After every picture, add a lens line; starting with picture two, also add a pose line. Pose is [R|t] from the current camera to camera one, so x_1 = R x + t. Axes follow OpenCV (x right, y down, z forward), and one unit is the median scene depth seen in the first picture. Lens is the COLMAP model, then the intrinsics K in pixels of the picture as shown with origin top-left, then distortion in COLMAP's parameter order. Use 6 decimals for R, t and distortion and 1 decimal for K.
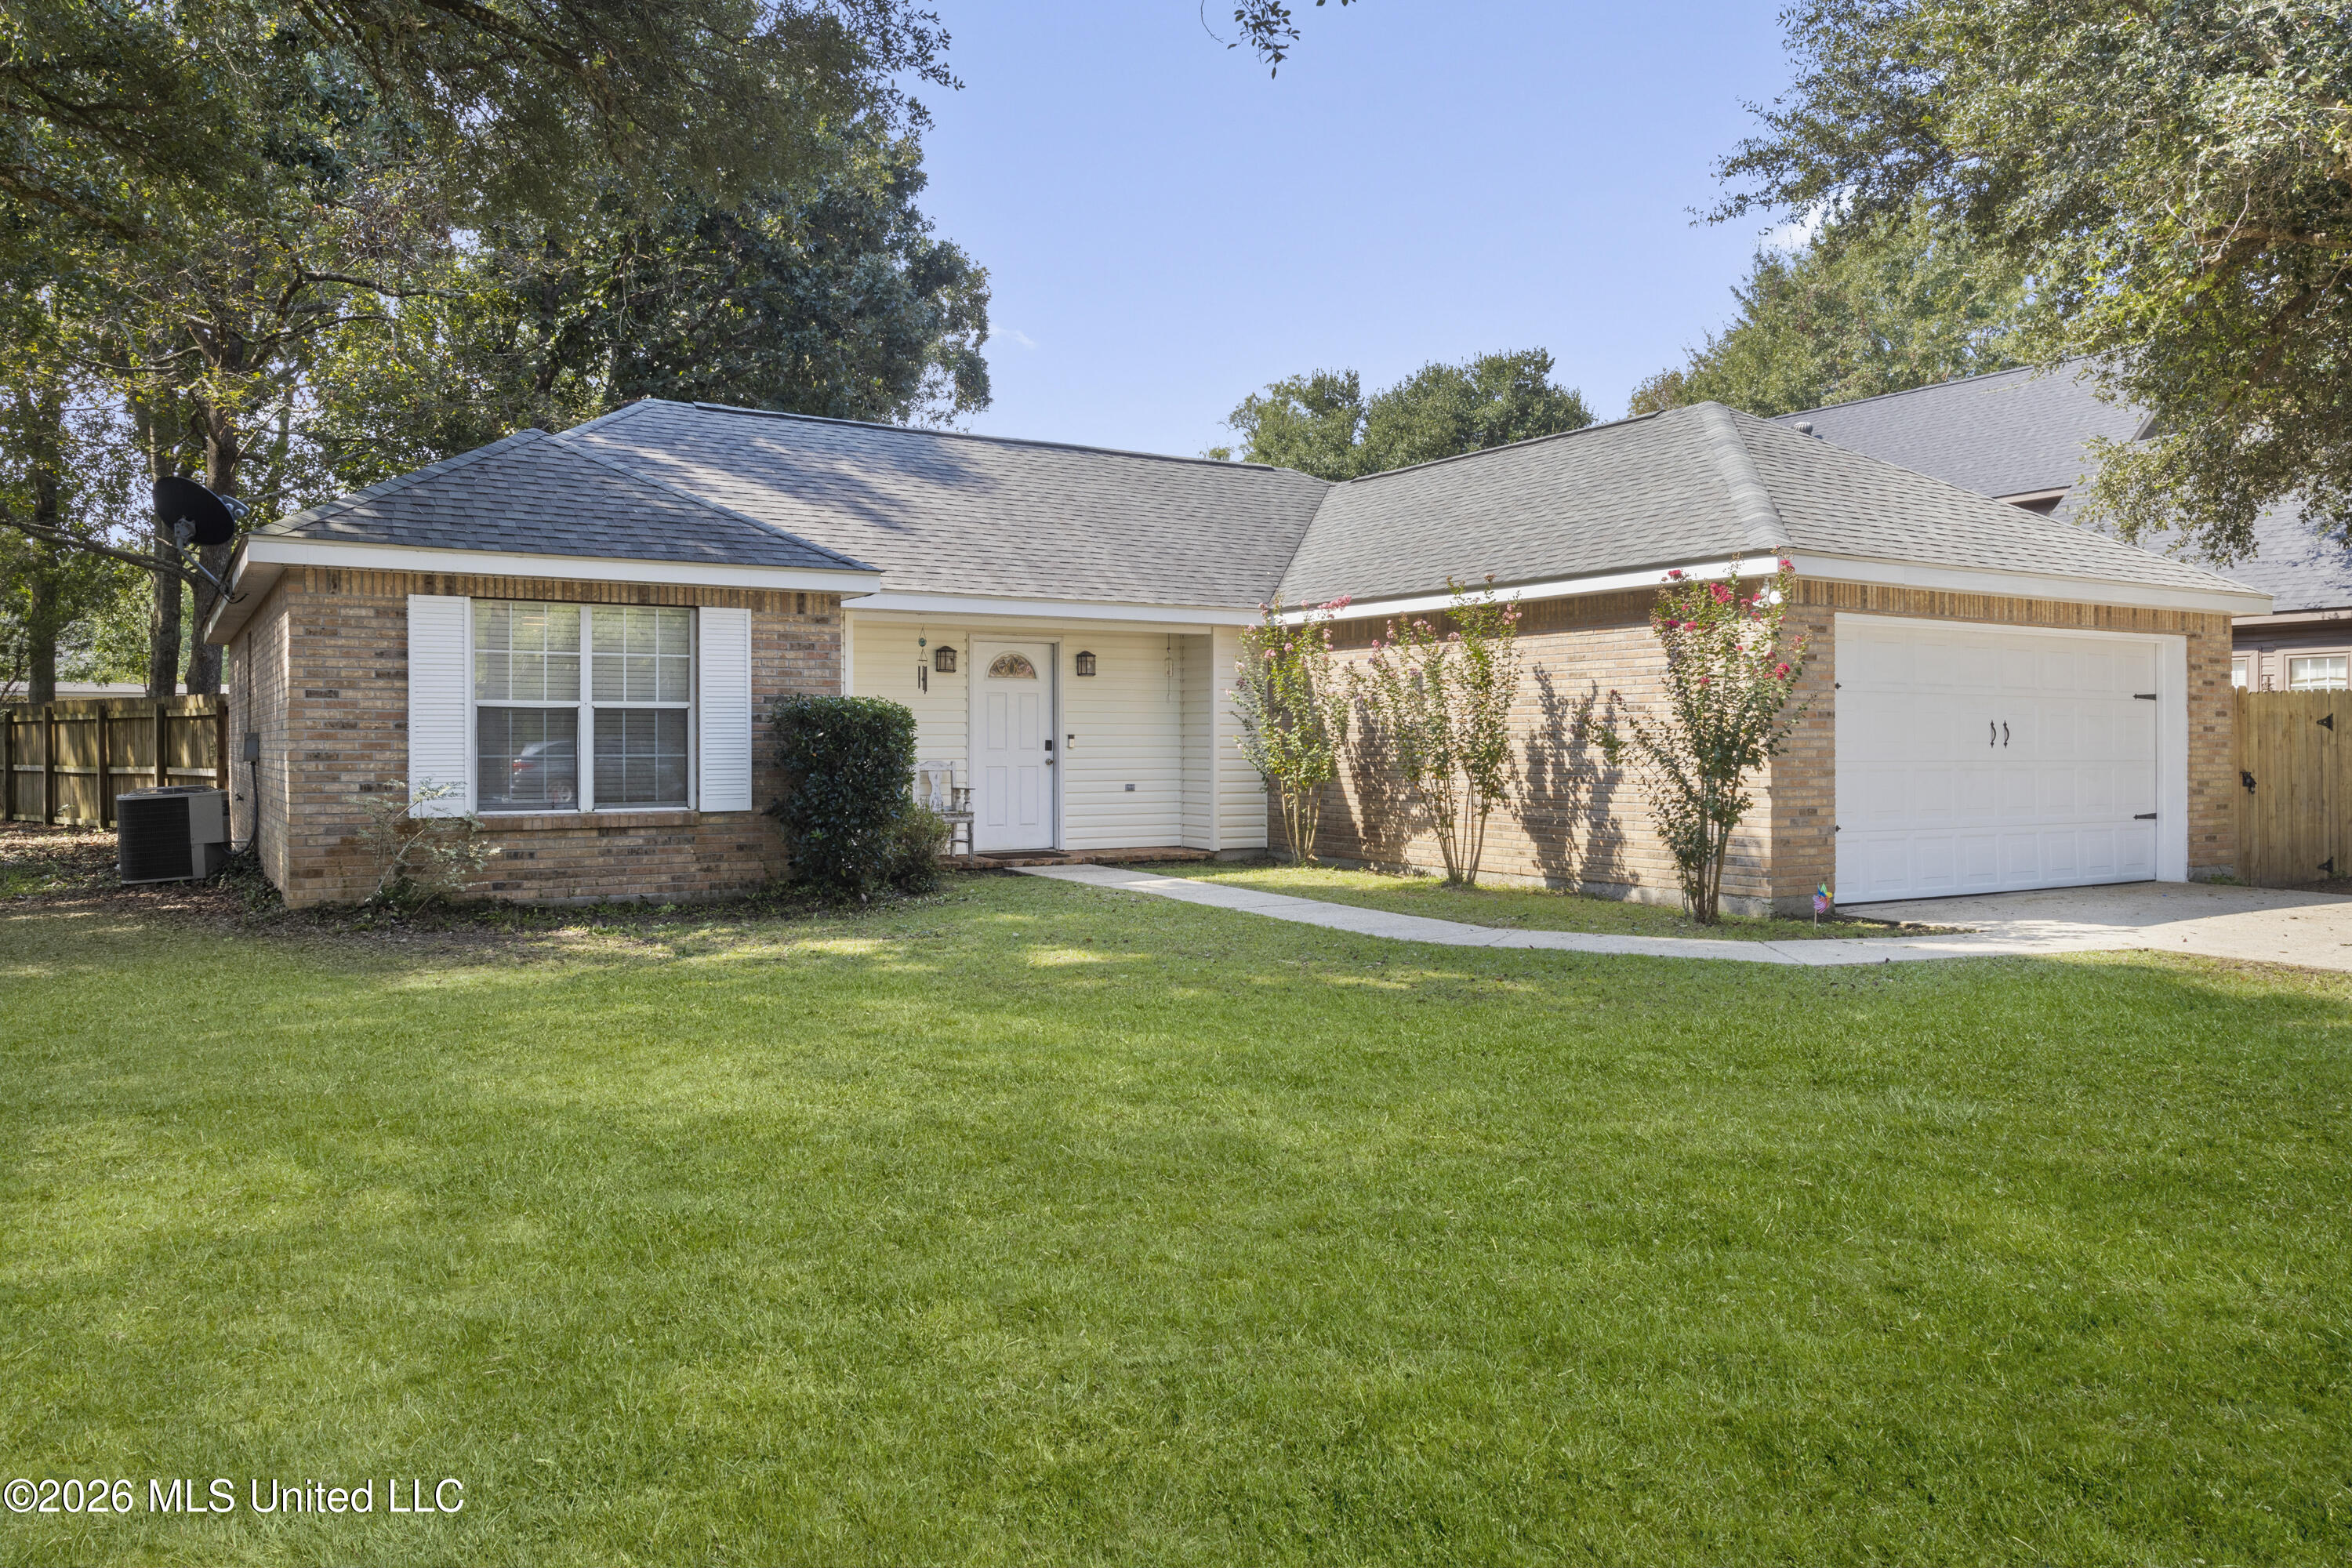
lens RADIAL K [[1661.3, 0, 1176.0], [0, 1661.3, 784.0], [0, 0, 1]] dist [-0.008041, -0.003224]
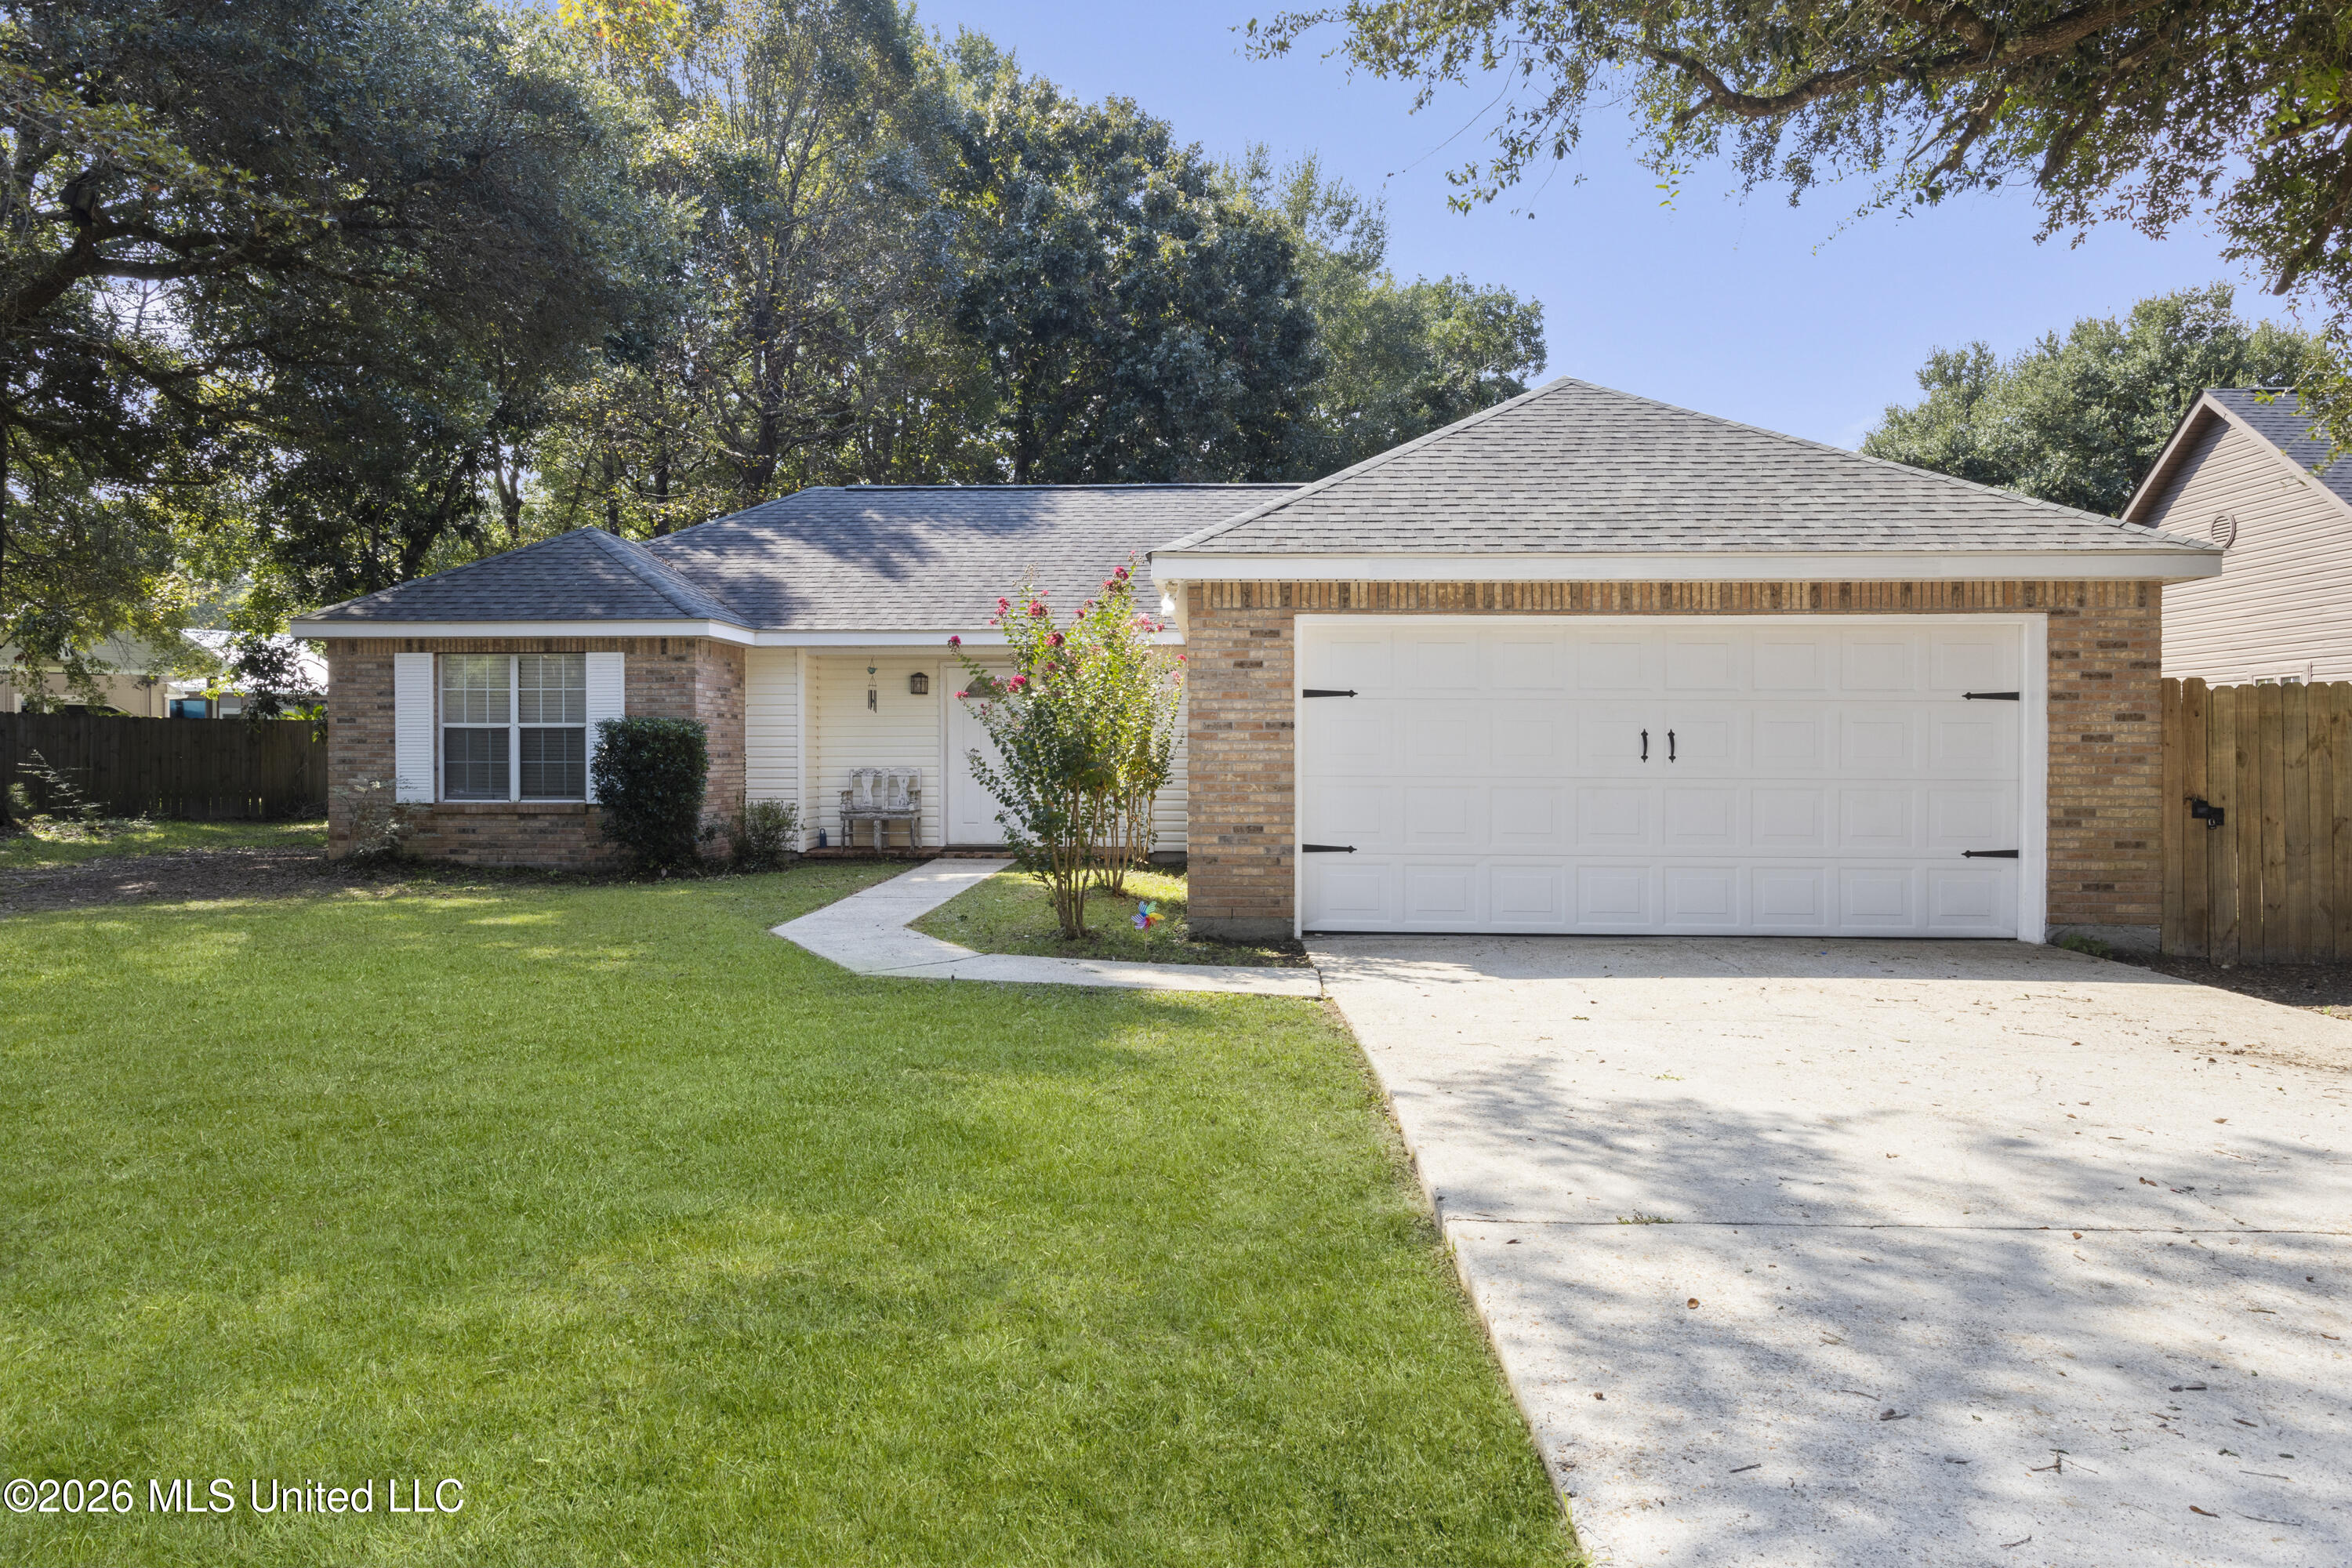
lens RADIAL K [[1489.5, 0, 1172.2], [0, 1489.5, 805.3], [0, 0, 1]] dist [-0.006766, 0.001196]
pose [[0.822342, 0.022510, -0.568548, 0.816591], [-0.015456, 0.999732, 0.017227, -0.010523], [0.568783, -0.005379, 0.822470, 0.277115]]
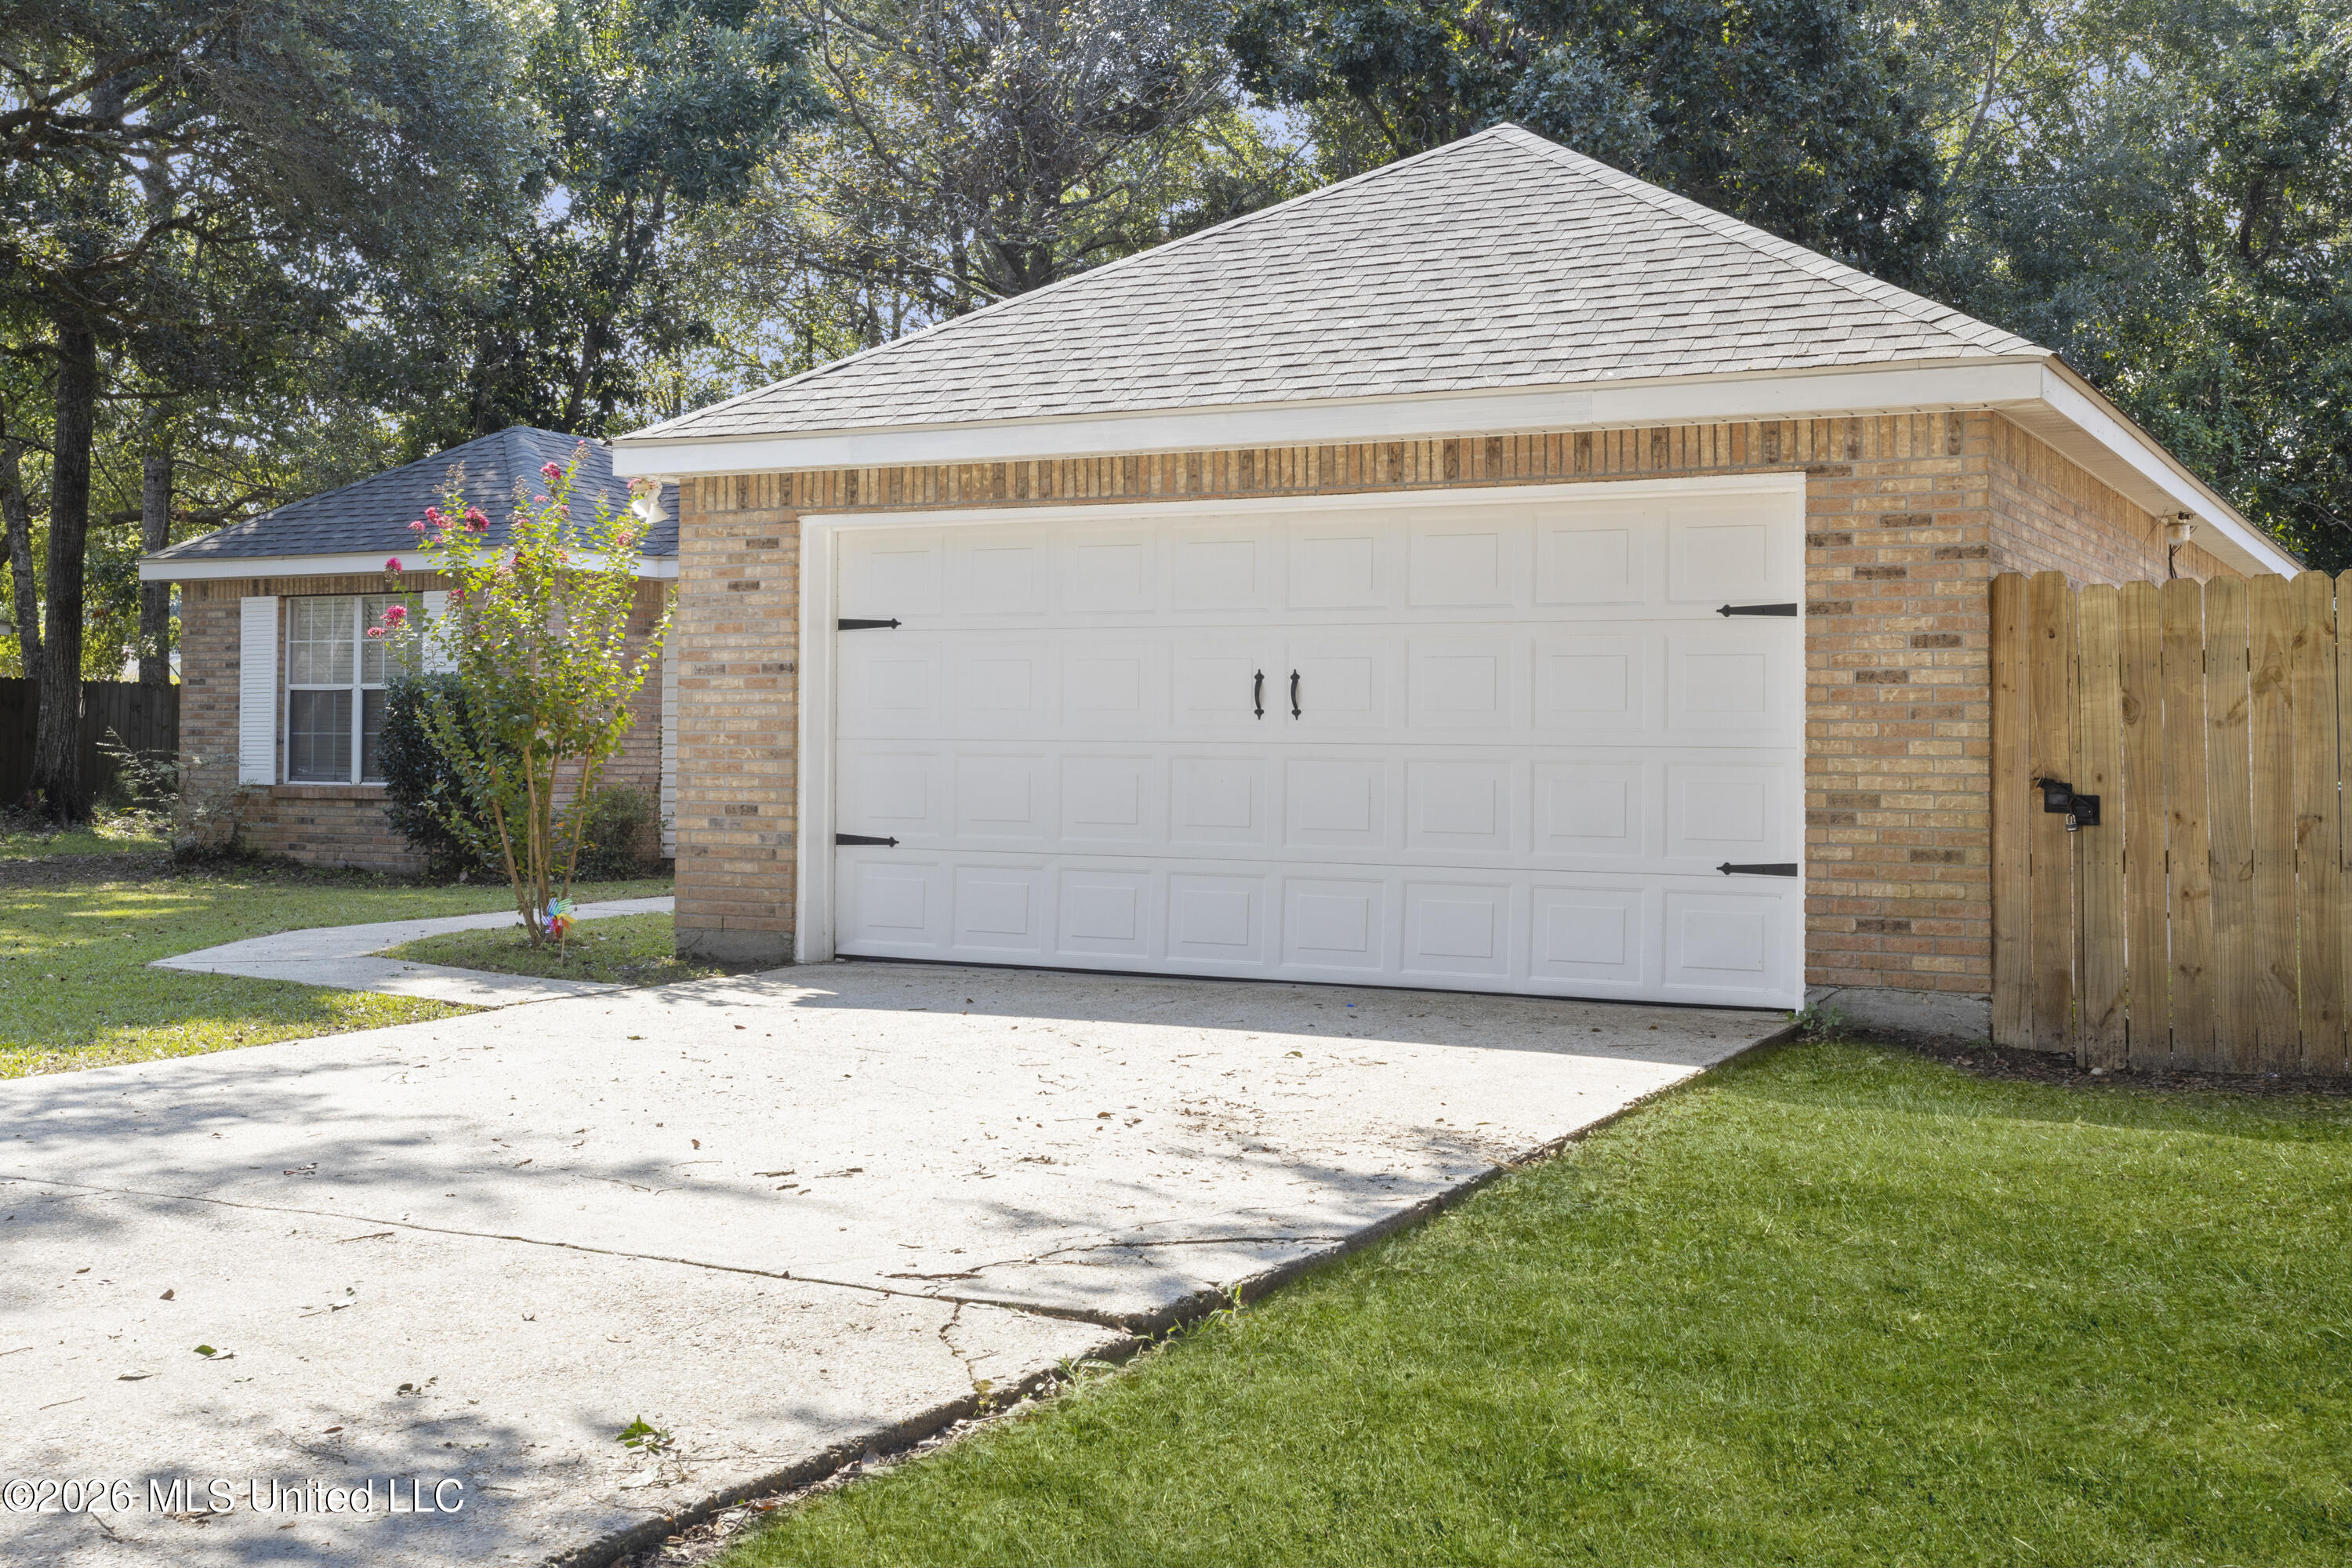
lens RADIAL K [[2576.1, 0, 1176.0], [0, 2576.1, 784.0], [0, 0, 1]] dist [-0.000906, 0.009014]
pose [[0.500678, 0.014352, -0.865515, 1.385160], [-0.029200, 0.999574, -0.000316, 0.001130], [0.865141, 0.025432, 0.500884, 0.611751]]
